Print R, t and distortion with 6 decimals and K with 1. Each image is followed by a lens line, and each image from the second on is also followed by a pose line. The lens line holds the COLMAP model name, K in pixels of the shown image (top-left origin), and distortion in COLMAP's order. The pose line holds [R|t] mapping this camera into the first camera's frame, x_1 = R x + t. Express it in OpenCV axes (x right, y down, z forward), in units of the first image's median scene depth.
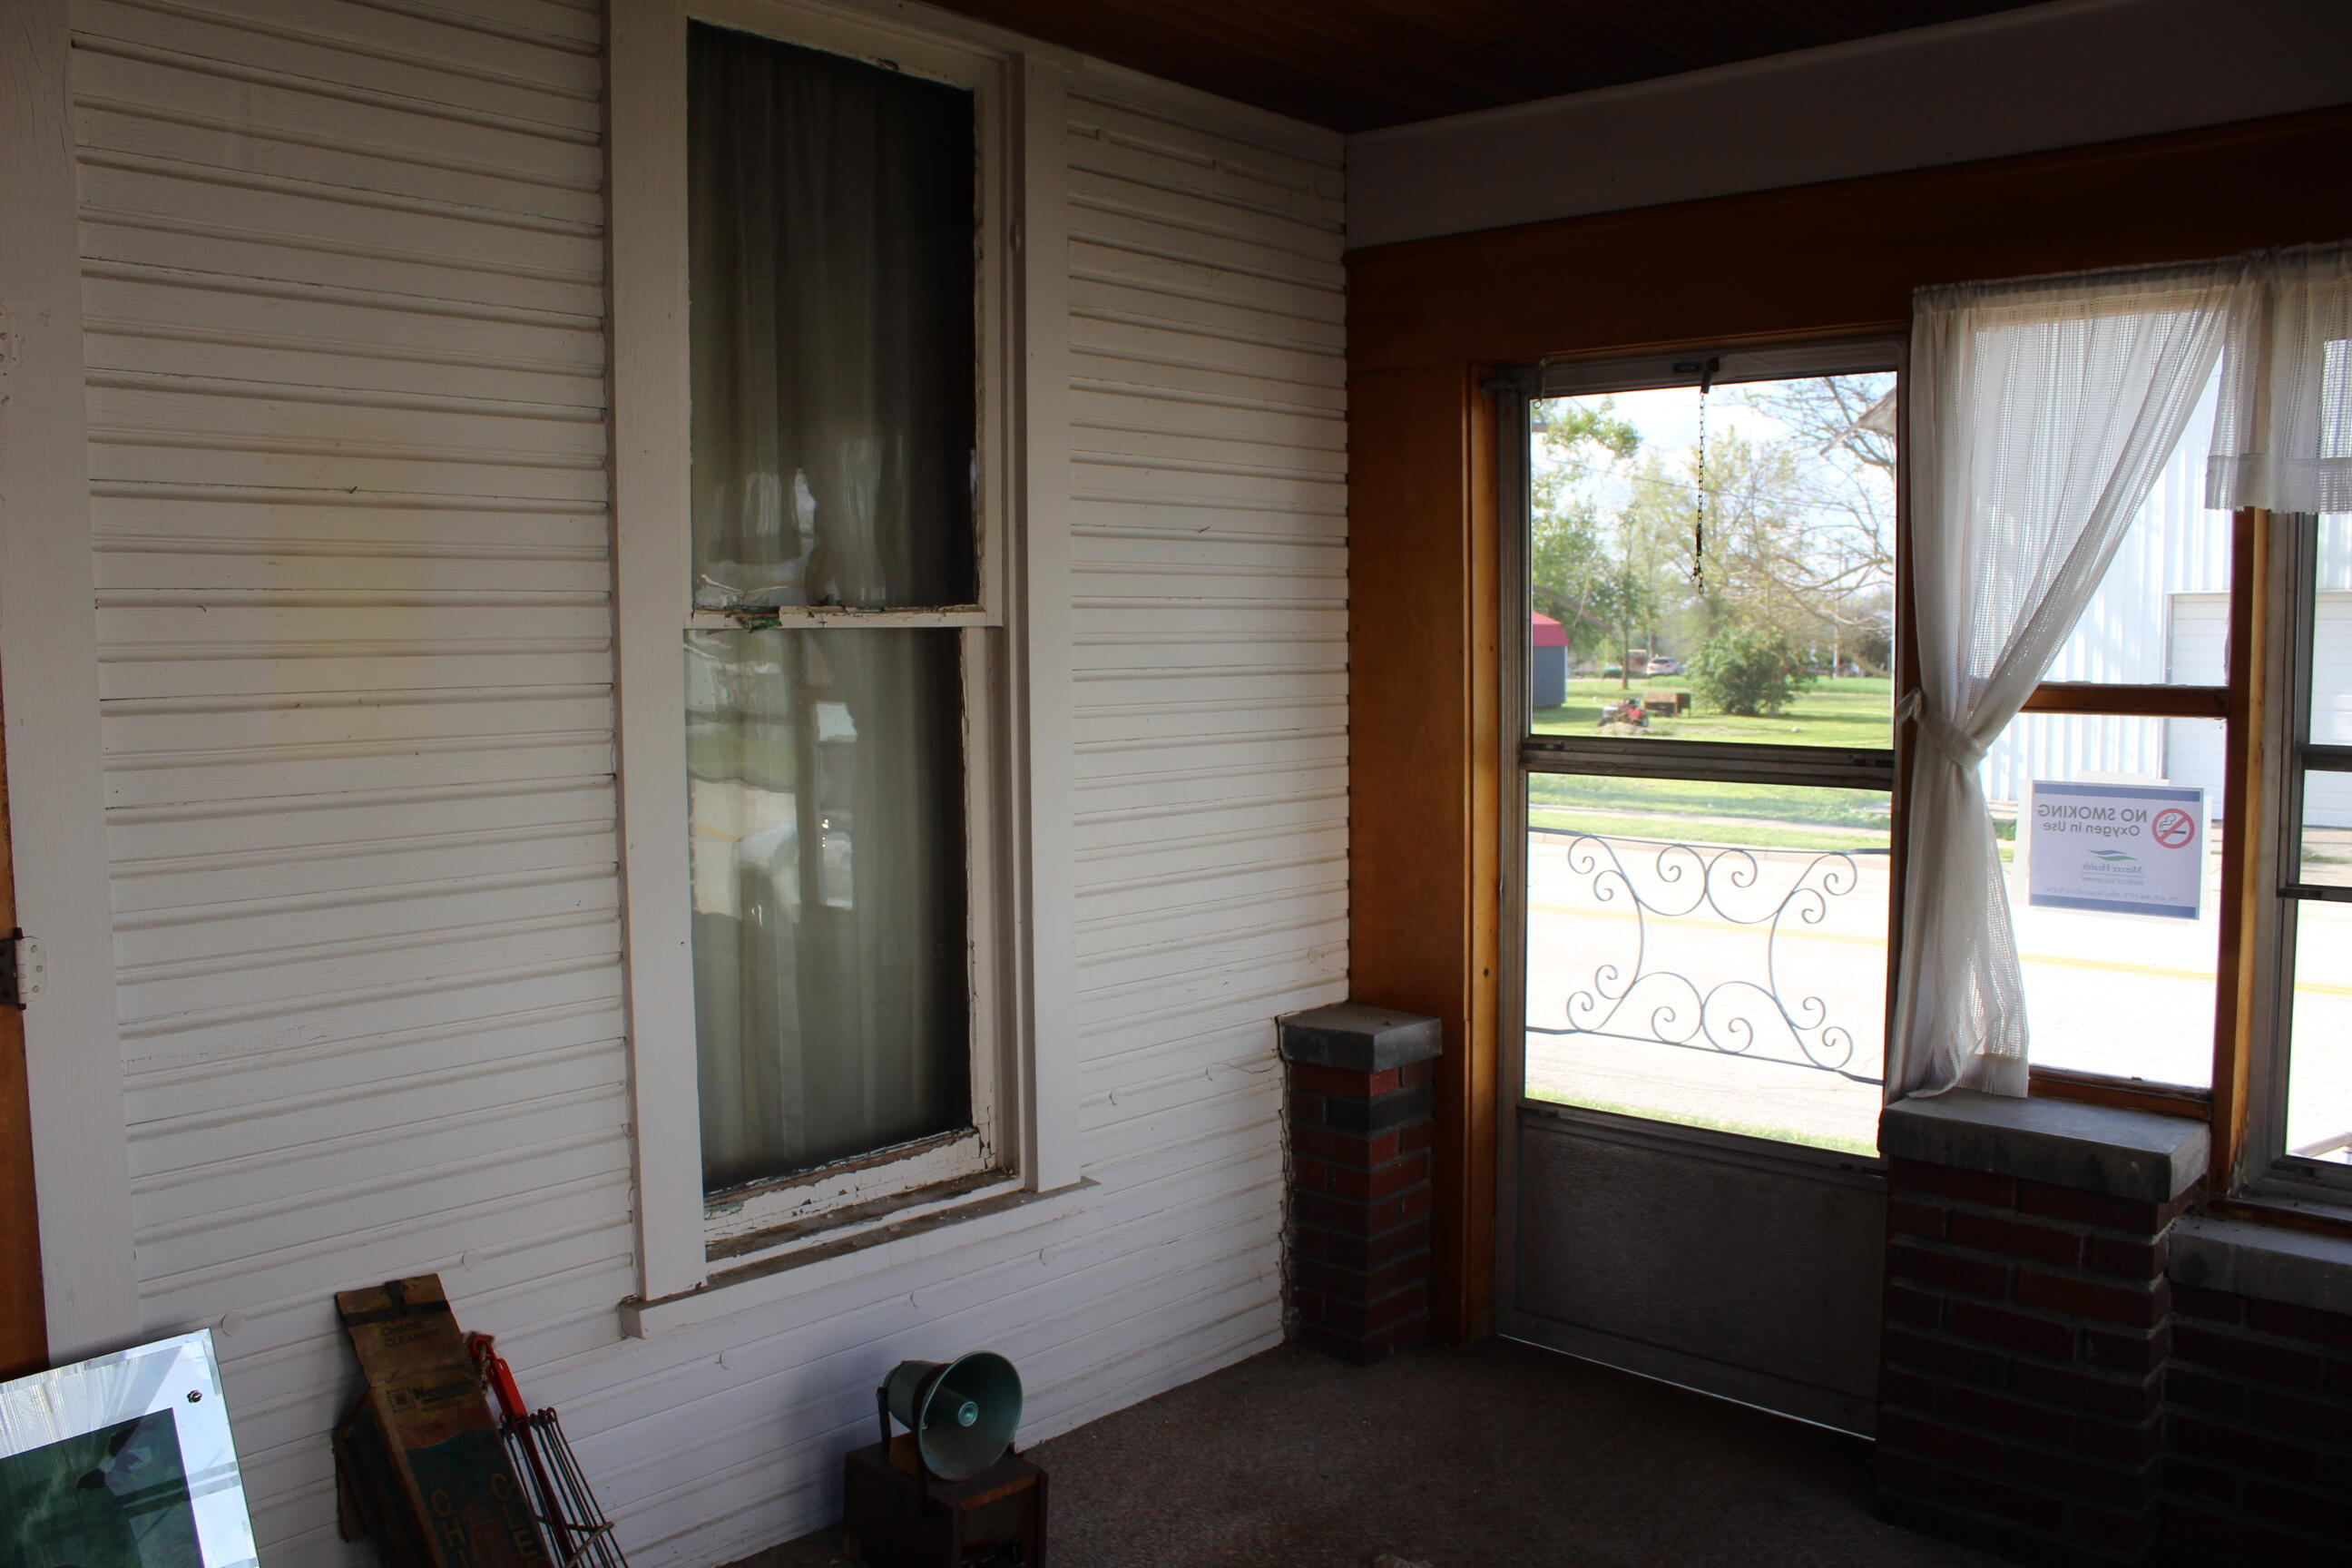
lens RADIAL K [[1962.1, 0, 1177.4], [0, 1962.1, 781.8], [0, 0, 1]] dist [-0.150879, 0.133677]
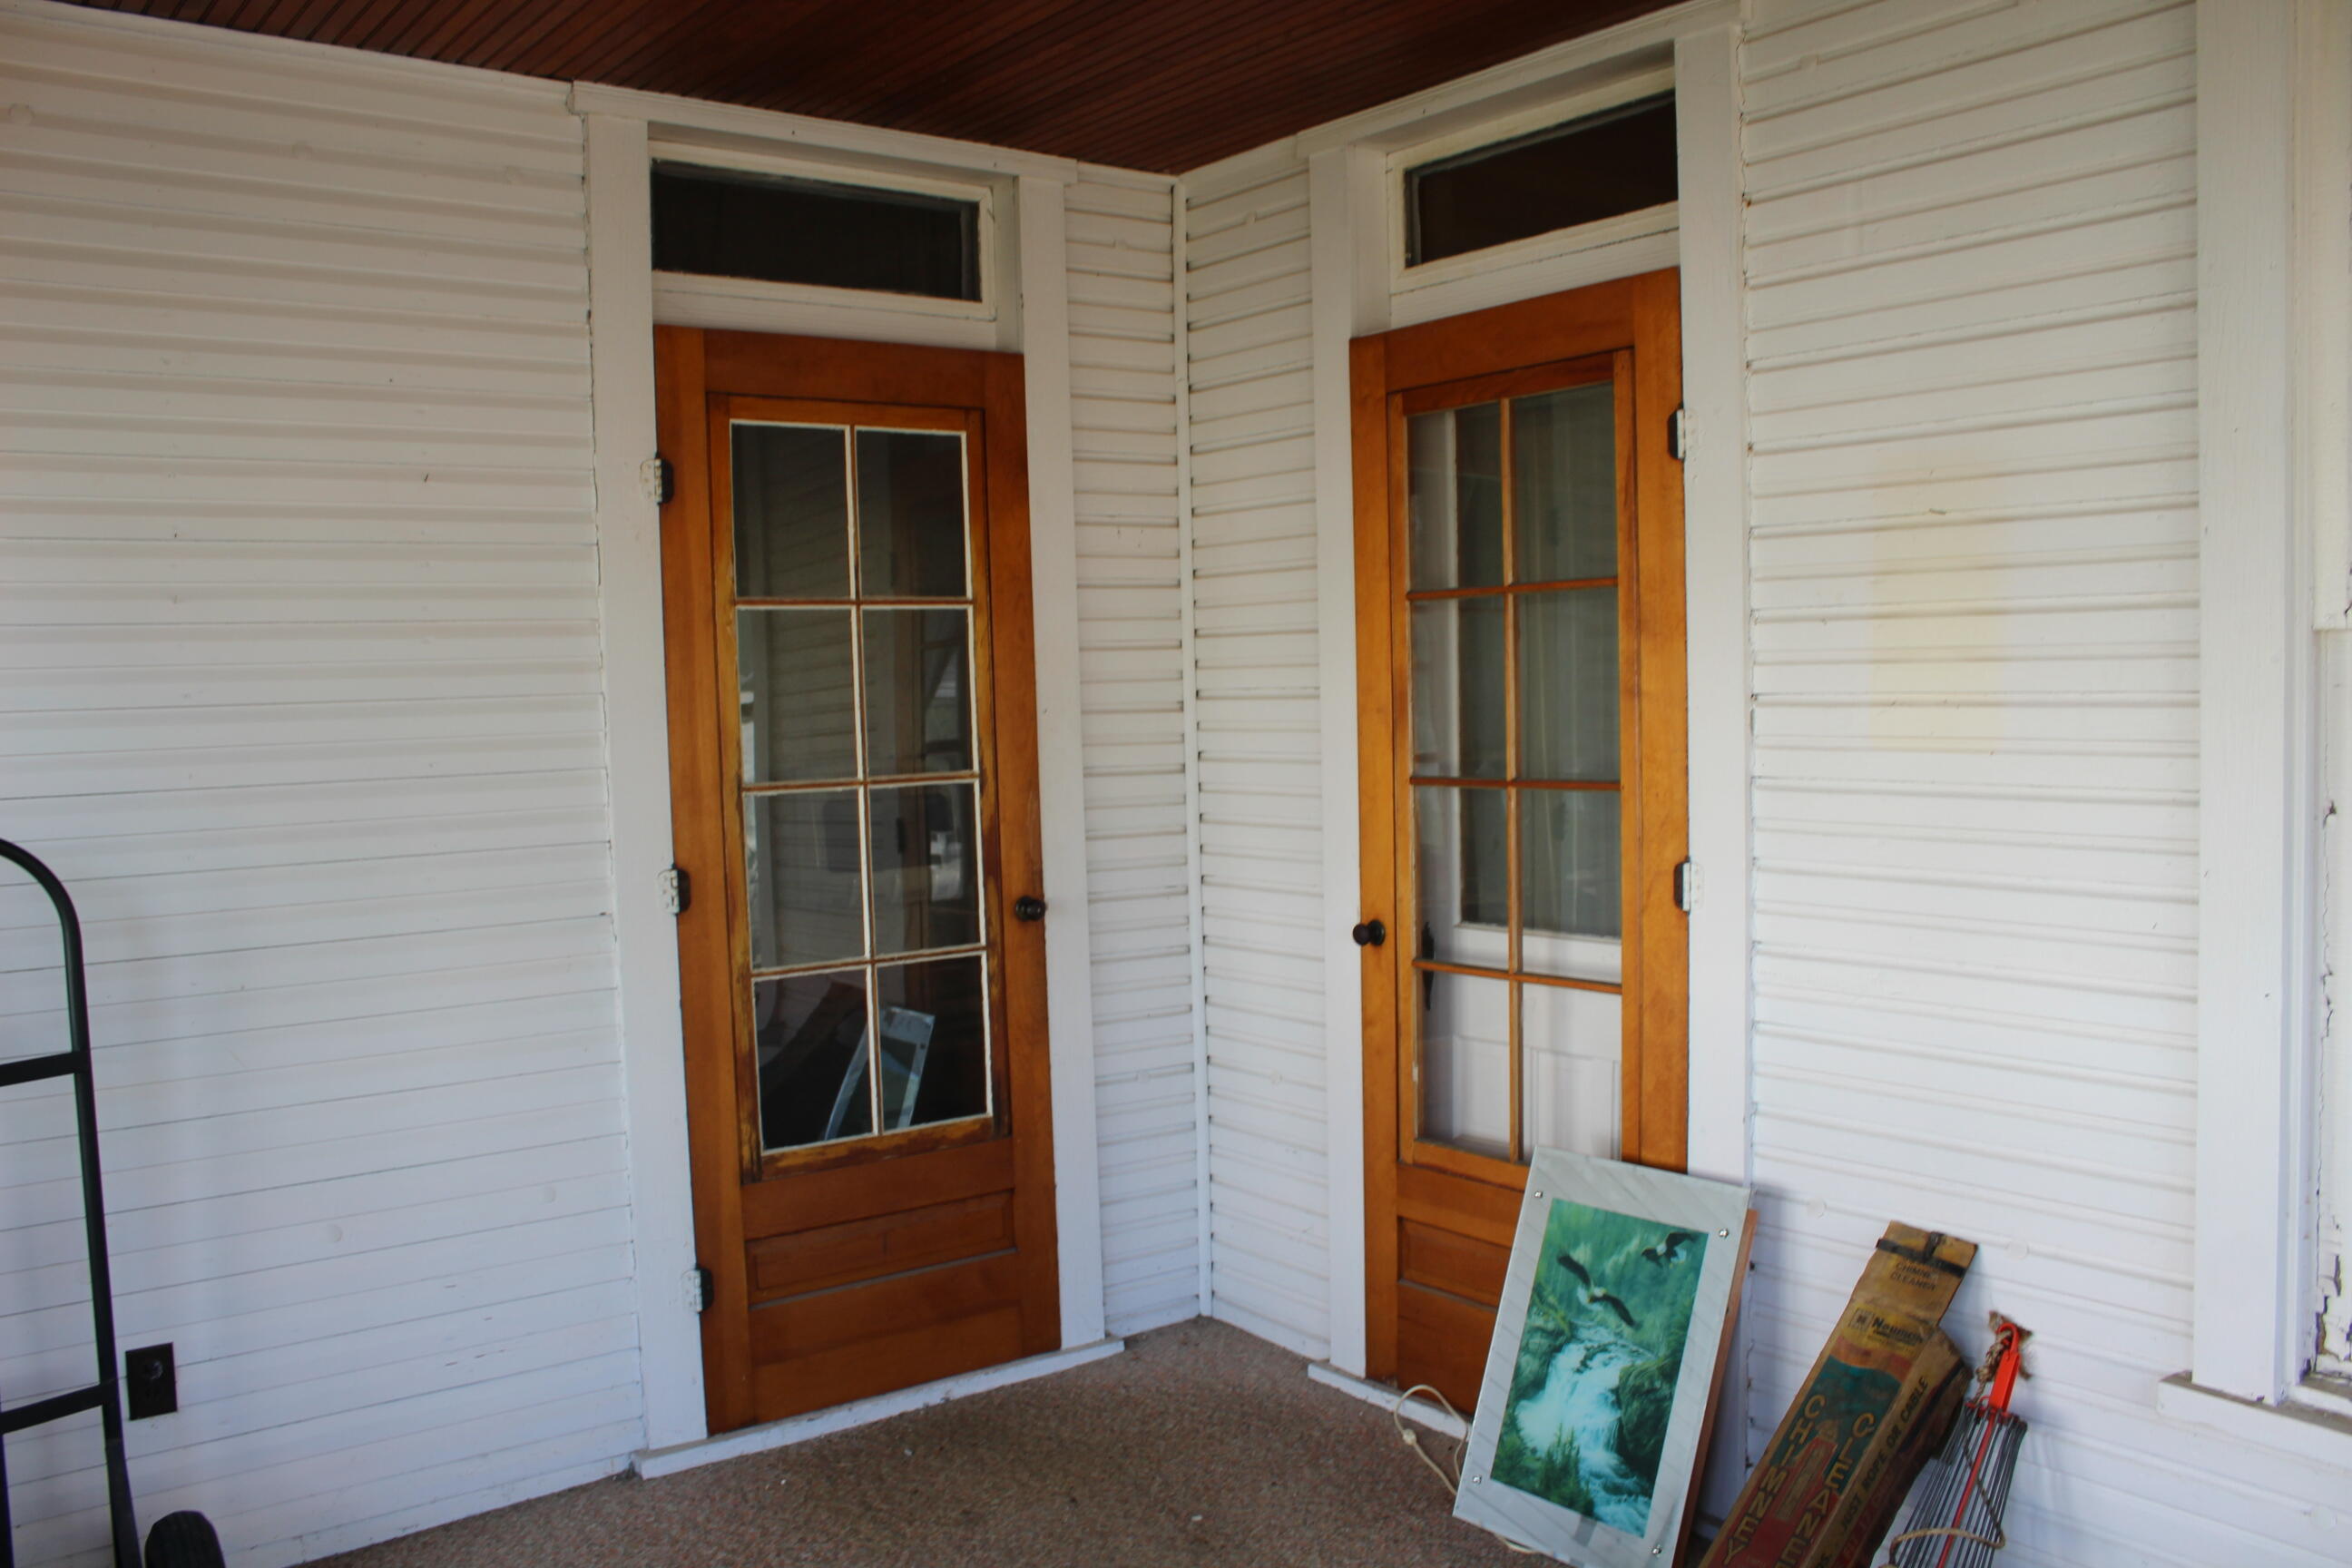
lens RADIAL K [[1962.1, 0, 1177.2], [0, 1962.1, 791.1], [0, 0, 1]] dist [-0.150879, 0.133677]
pose [[-0.189783, 0.063586, -0.979765, 0.749686], [-0.056224, 0.995559, 0.075502, -0.049787], [0.980215, 0.069416, -0.185365, 0.777599]]
